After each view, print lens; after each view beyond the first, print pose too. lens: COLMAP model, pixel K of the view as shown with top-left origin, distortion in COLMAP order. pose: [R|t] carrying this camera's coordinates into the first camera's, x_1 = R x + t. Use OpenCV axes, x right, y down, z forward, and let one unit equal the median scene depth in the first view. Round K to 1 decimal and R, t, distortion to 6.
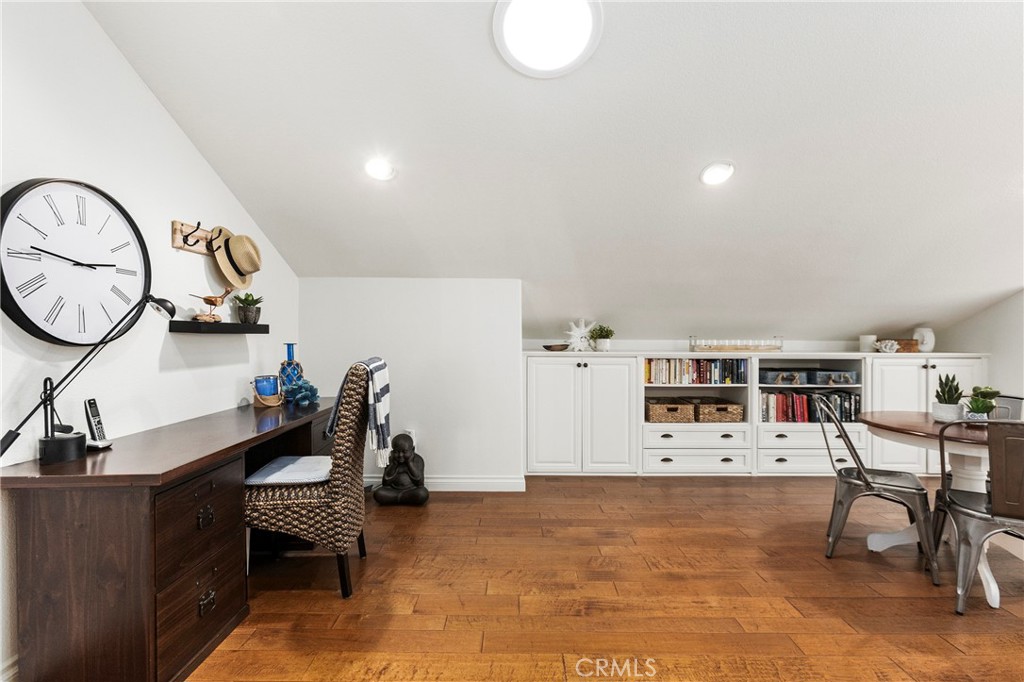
lens RADIAL K [[465.1, 0, 512.0], [0, 465.1, 341.0], [0, 0, 1]] dist [-0.001327, 0.000080]
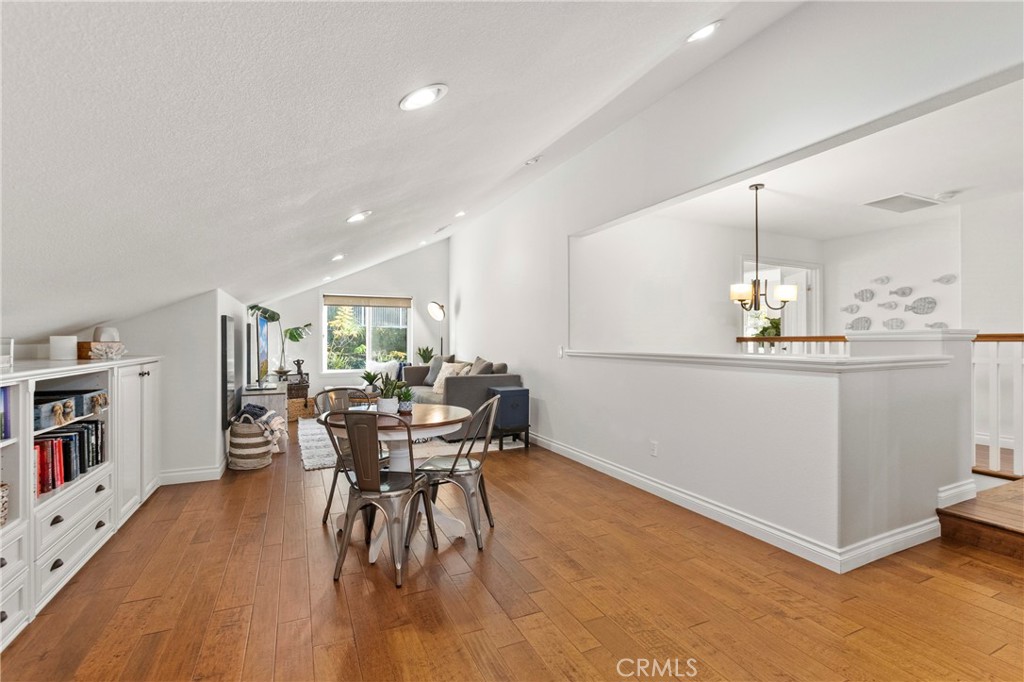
lens RADIAL K [[465.1, 0, 512.0], [0, 465.1, 341.0], [0, 0, 1]] dist [-0.001327, 0.000080]
pose [[-0.425958, -0.000391, 0.904743, -0.138062], [0.002331, 0.999996, 0.001529, -0.004010], [-0.904740, 0.002761, -0.425955, 0.748023]]
